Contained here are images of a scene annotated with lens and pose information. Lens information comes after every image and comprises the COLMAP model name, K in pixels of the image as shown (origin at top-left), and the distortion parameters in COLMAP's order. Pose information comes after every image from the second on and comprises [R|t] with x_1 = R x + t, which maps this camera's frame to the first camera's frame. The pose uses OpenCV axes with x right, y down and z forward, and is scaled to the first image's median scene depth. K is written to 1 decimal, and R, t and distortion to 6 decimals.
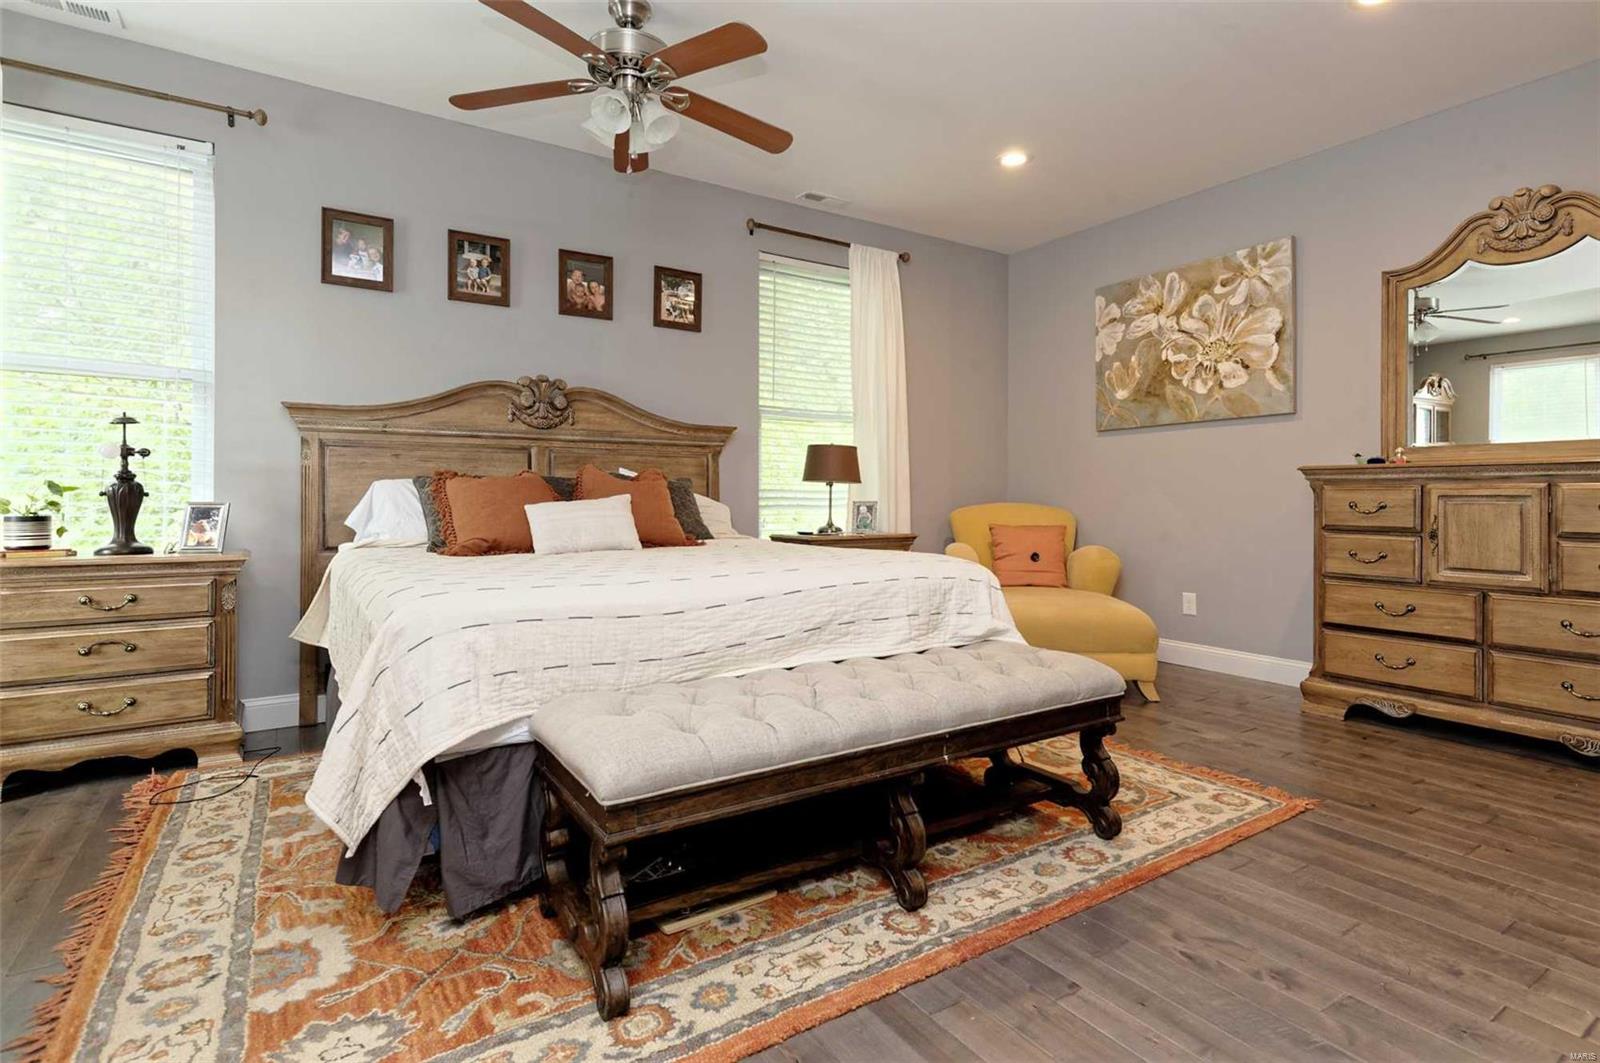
lens RADIAL K [[805.4, 0, 798.8], [0, 805.4, 496.4], [0, 0, 1]] dist [-0.006061, 0.003549]
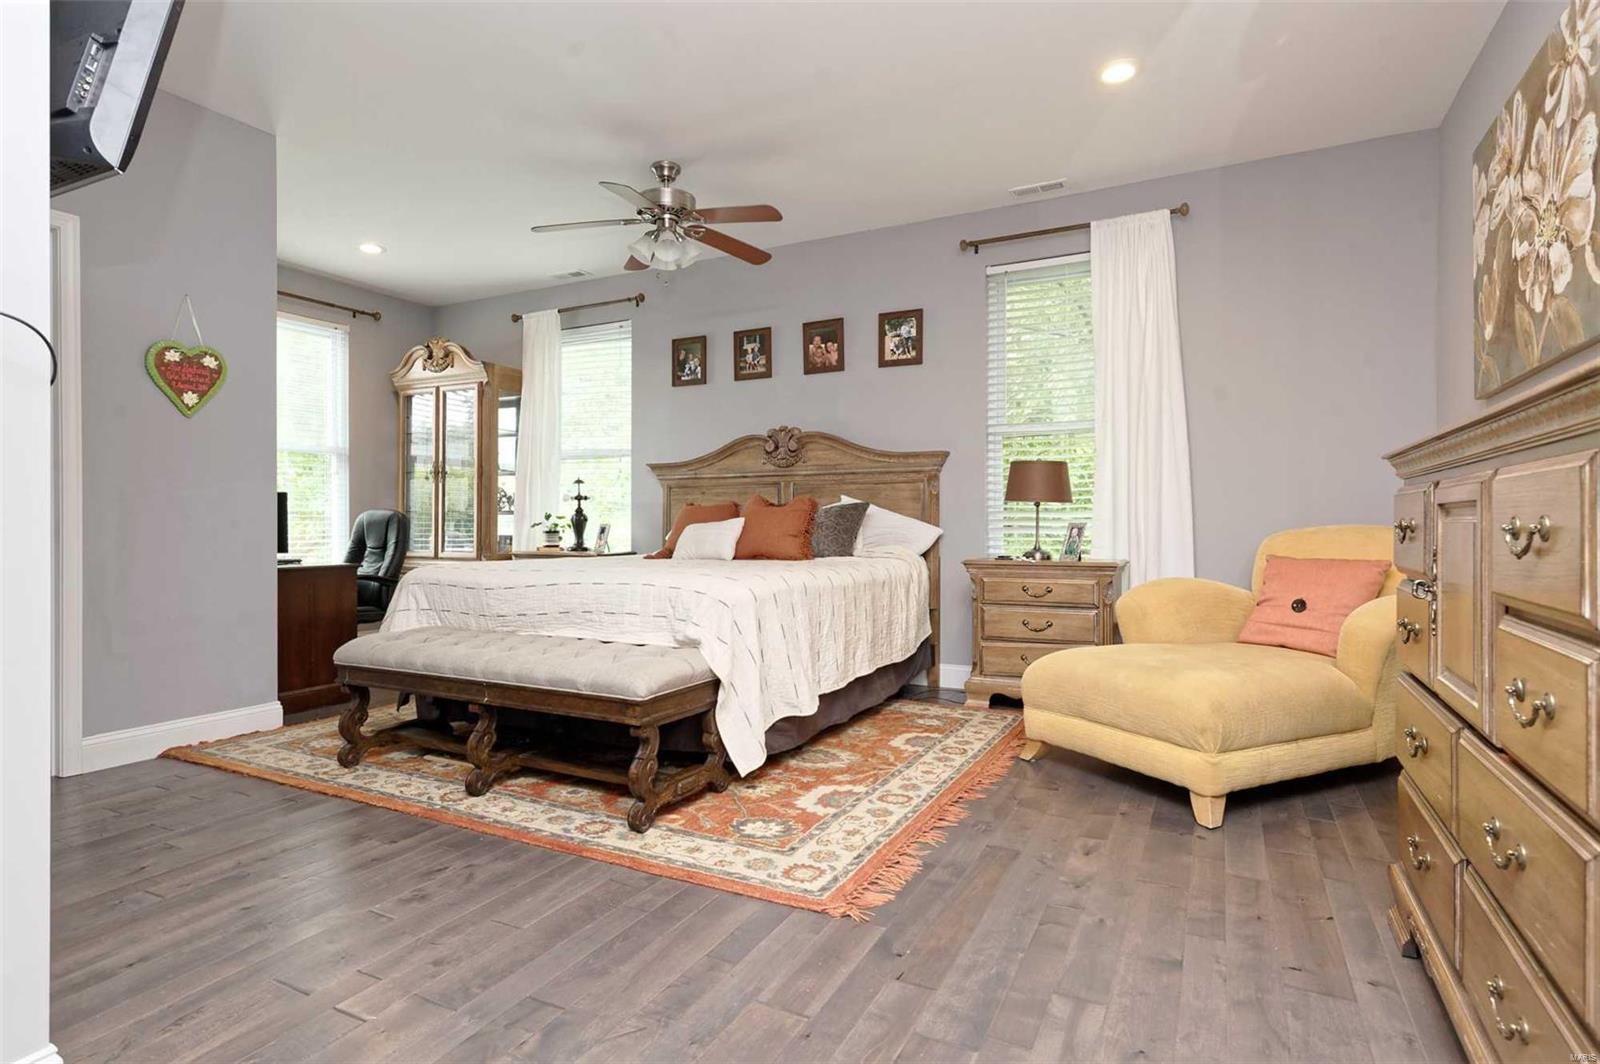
lens RADIAL K [[805.4, 0, 777.8], [0, 805.4, 523.5], [0, 0, 1]] dist [-0.006061, 0.003549]
pose [[0.484232, -0.002694, -0.874935, 1.076566], [0.005170, 0.999987, -0.000218, 0.008183], [0.874924, -0.004418, 0.484240, 0.483373]]
